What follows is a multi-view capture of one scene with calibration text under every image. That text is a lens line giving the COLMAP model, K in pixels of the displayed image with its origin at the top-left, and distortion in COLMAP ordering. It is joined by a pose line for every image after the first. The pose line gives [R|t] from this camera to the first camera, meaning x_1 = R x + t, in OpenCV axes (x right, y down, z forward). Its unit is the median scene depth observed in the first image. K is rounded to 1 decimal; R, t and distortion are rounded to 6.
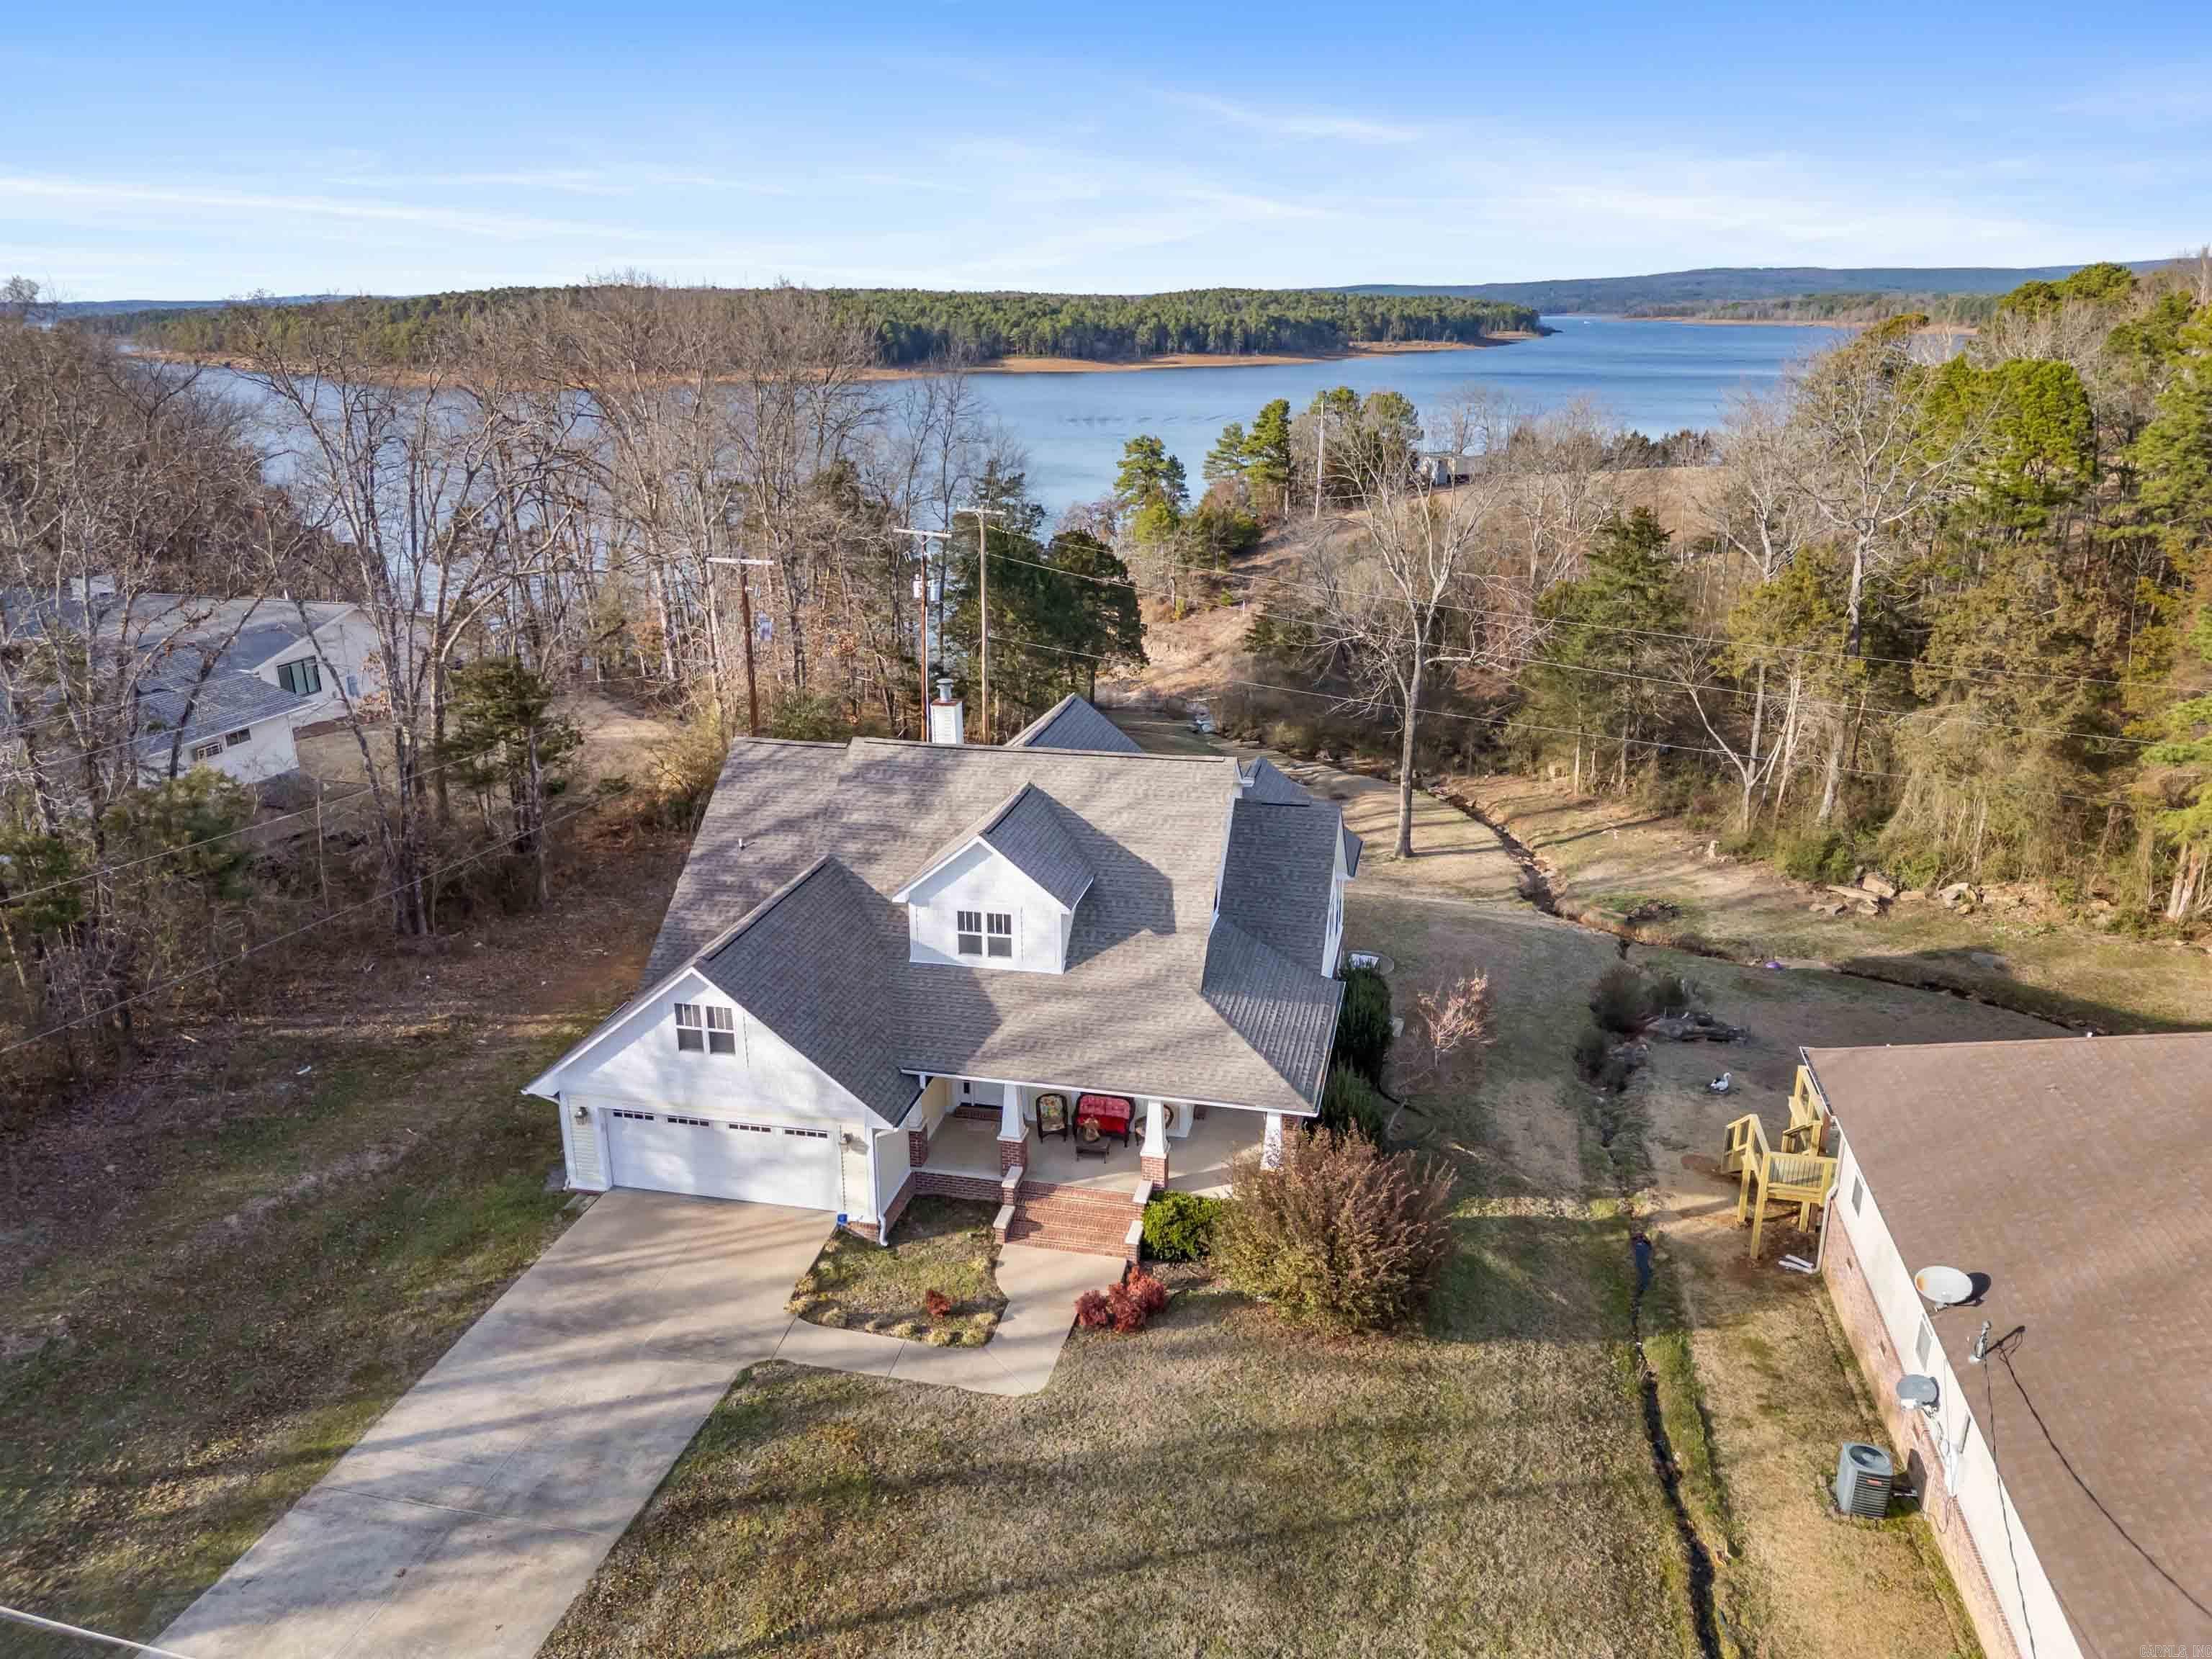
lens RADIAL K [[1549.1, 0, 1107.3], [0, 1549.1, 781.5], [0, 0, 1]] dist [0.032775, 0.000366]
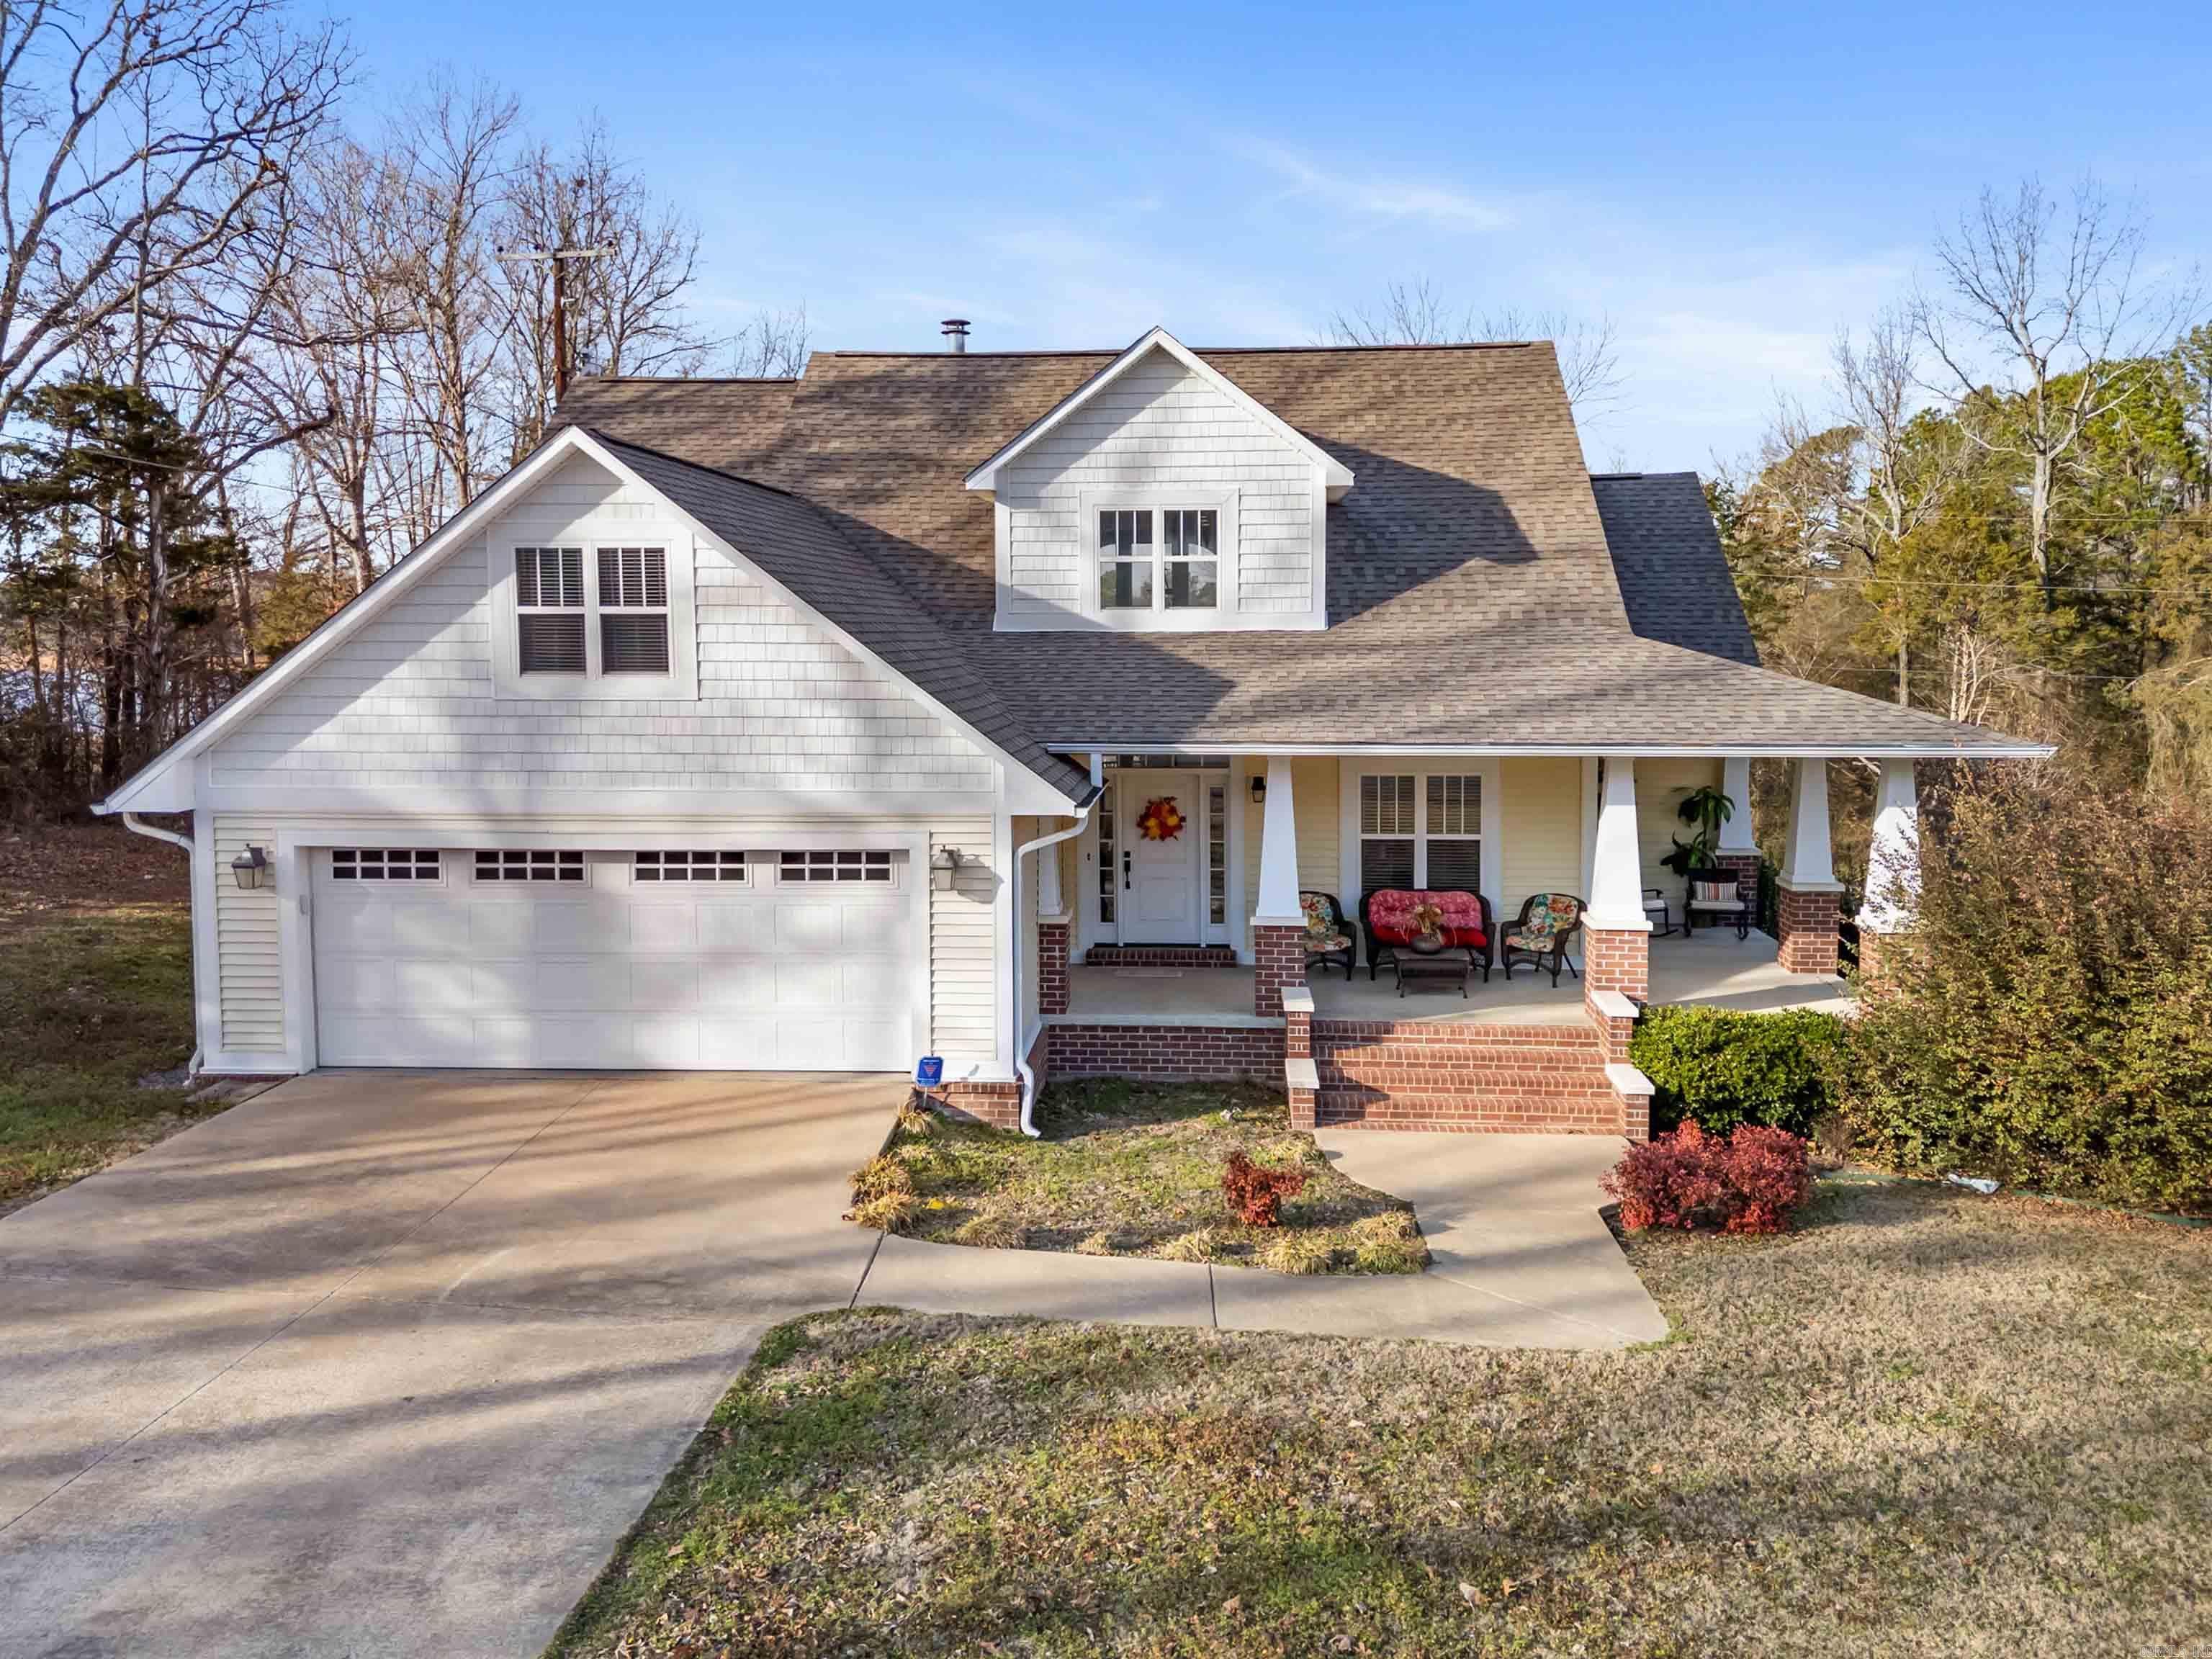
lens RADIAL K [[1700.0, 0, 1104.0], [0, 1700.0, 742.9], [0, 0, 1]] dist [0.052953, -0.000167]
pose [[0.986850, 0.005084, 0.161557, -0.197943], [0.033793, 0.970929, -0.236972, 0.305117], [-0.158065, 0.239315, 0.957989, 0.547154]]
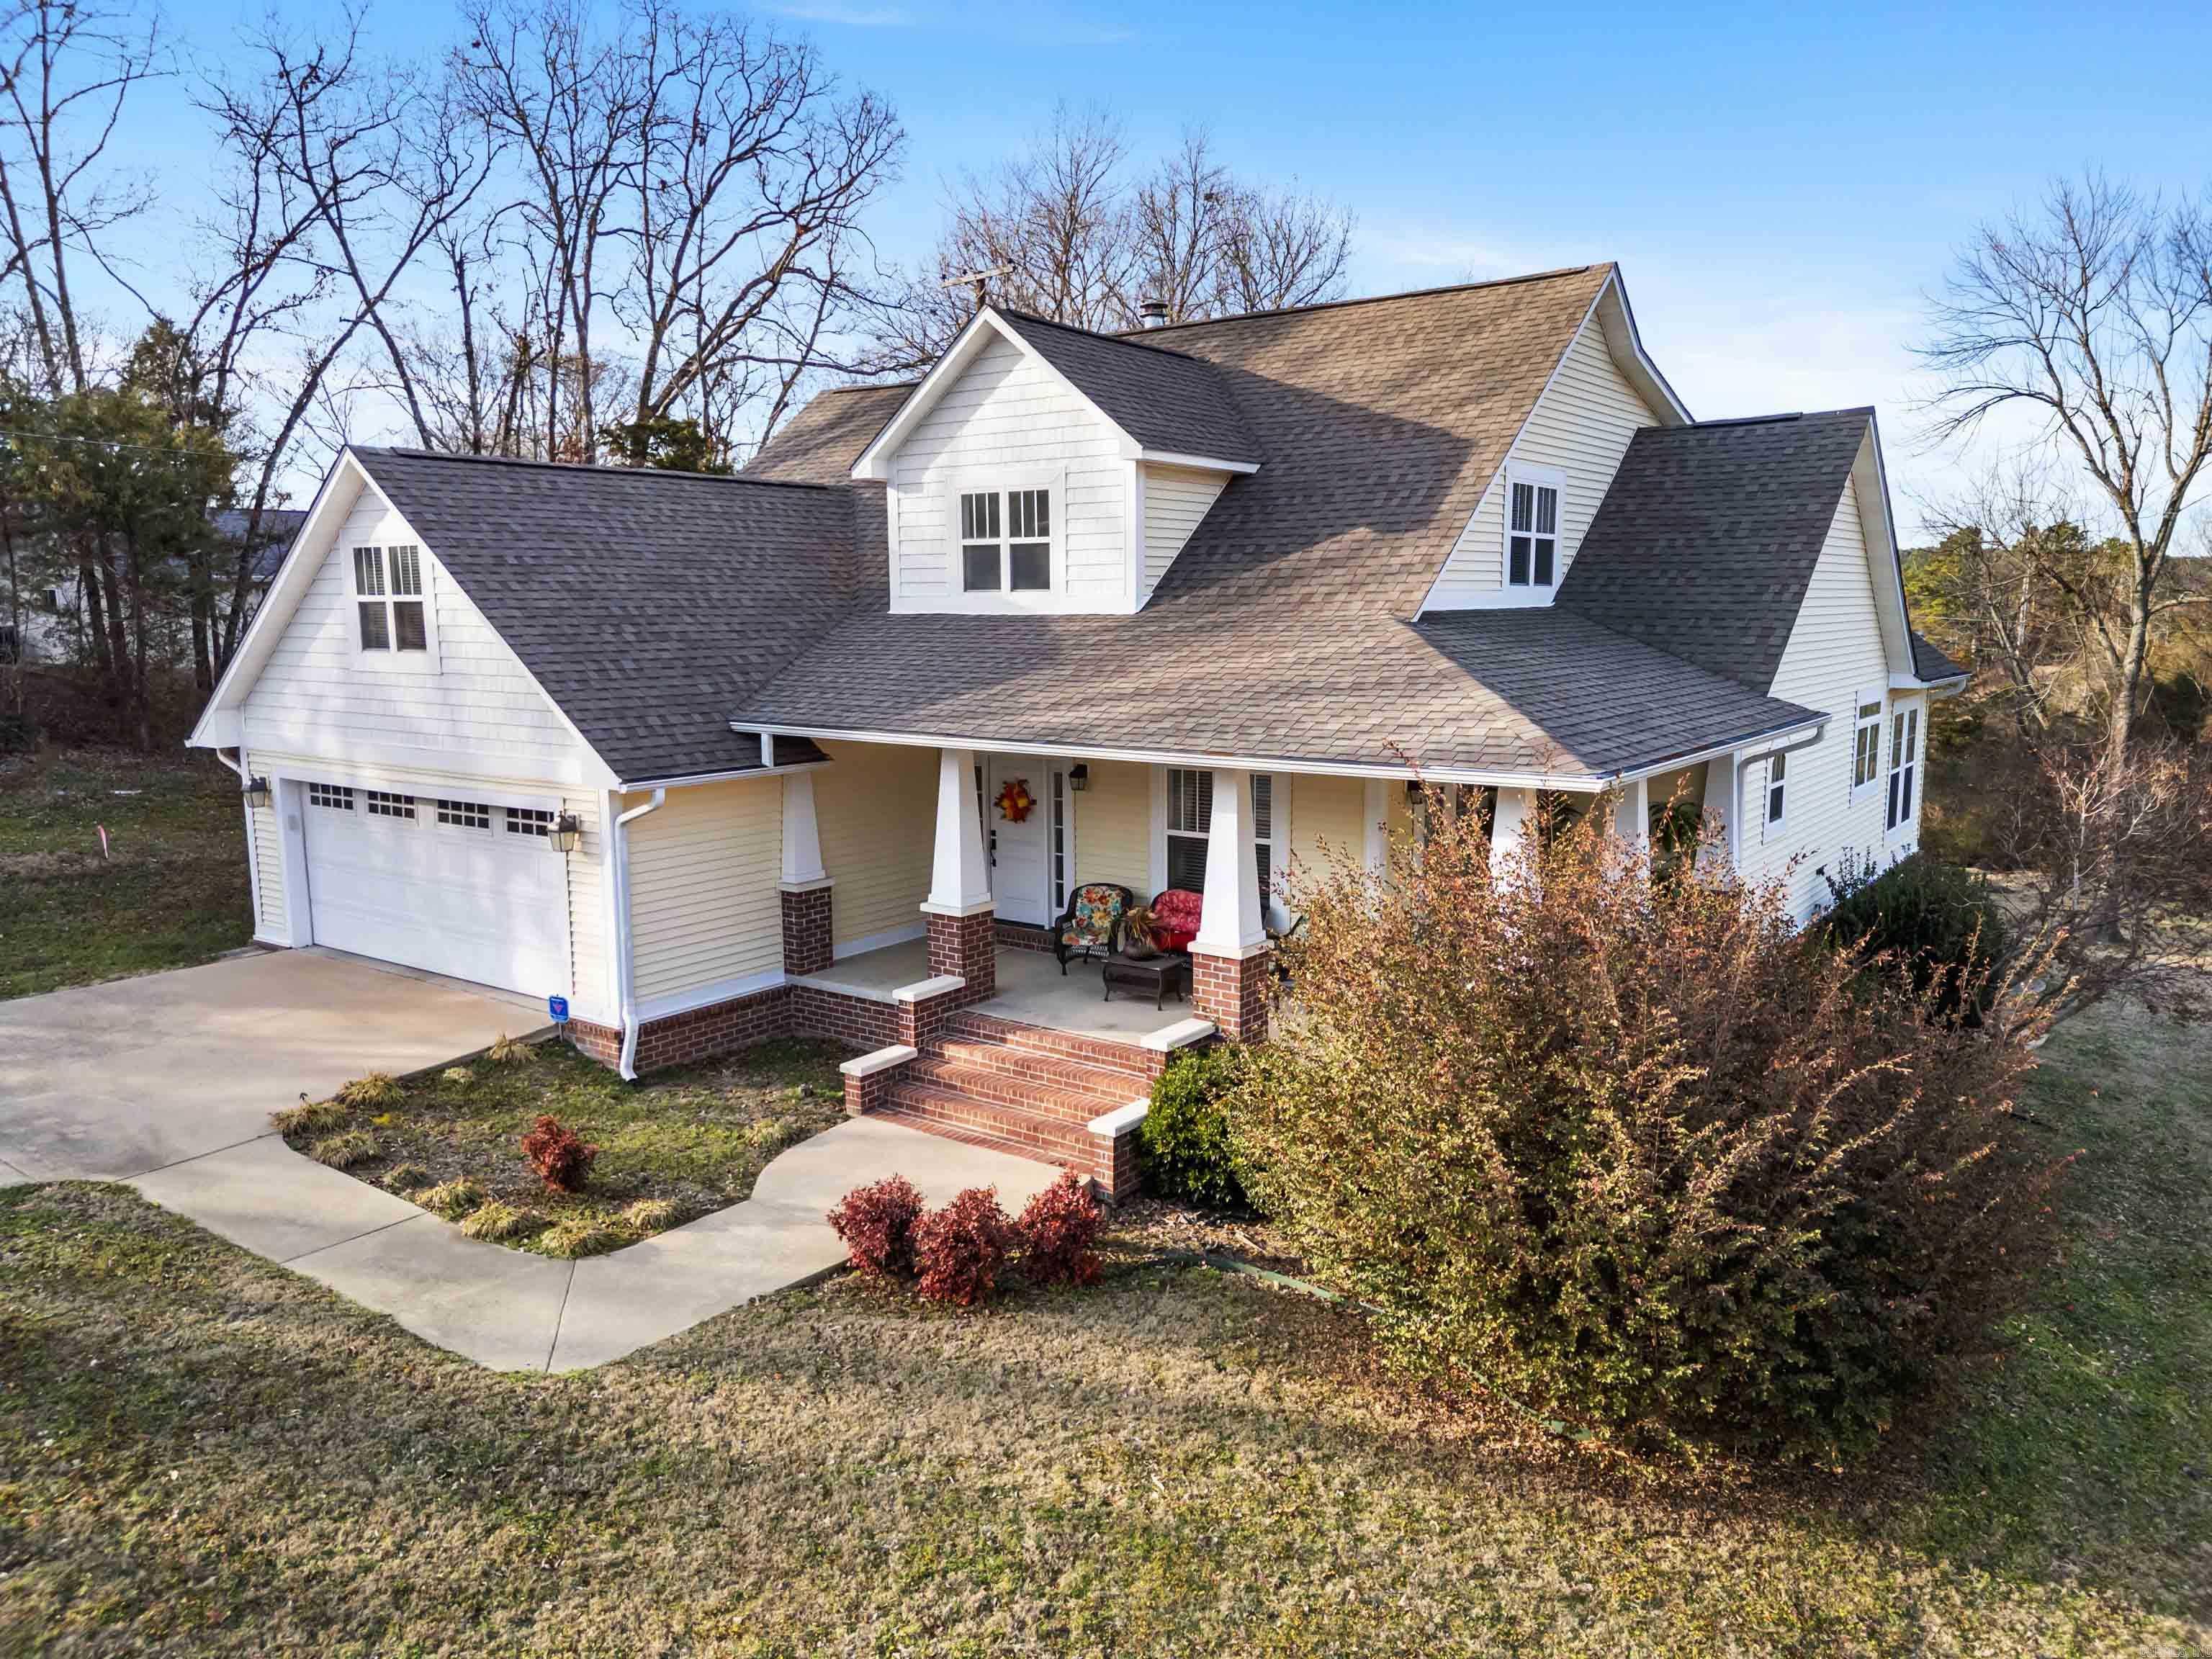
lens RADIAL K [[1568.6, 0, 1116.3], [0, 1568.6, 844.0], [0, 0, 1]] dist [0.083382, 0.000286]
pose [[0.919563, 0.069372, -0.386770, 0.165623], [-0.124944, 0.984829, -0.120419, 0.269981], [0.372548, 0.159058, 0.914280, 0.621297]]
